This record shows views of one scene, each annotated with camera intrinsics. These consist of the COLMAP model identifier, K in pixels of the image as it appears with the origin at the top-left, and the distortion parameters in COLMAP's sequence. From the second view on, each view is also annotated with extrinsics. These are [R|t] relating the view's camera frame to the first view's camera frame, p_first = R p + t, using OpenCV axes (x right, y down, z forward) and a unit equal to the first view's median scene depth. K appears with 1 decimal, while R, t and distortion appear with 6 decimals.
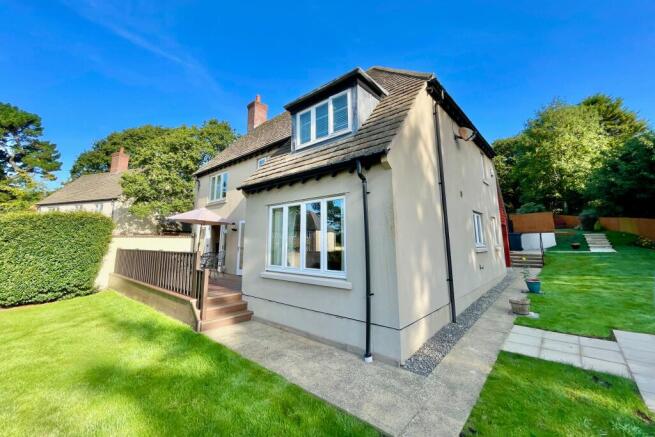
lens RADIAL K [[263.3, 0, 327.7], [0, 263.3, 193.4], [0, 0, 1]] dist [0.001184, -0.000193]
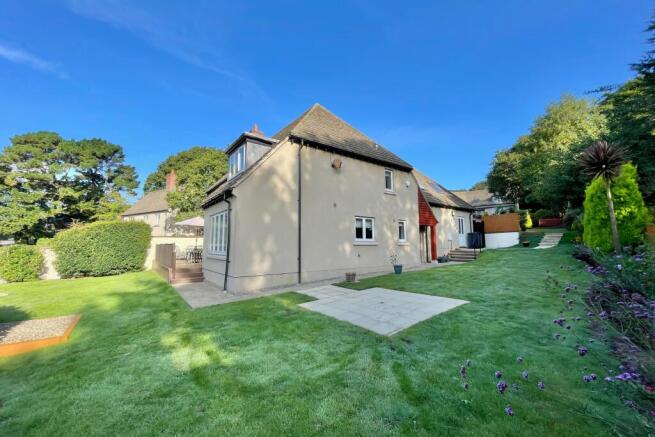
lens RADIAL K [[261.2, 0, 327.5], [0, 261.2, 218.5], [0, 0, 1]] dist [0.000857, 0.000082]
pose [[0.980417, -0.018504, -0.196063, 0.218006], [0.034468, 0.996332, 0.078326, -0.010964], [0.193894, -0.083550, 0.977458, -0.126302]]
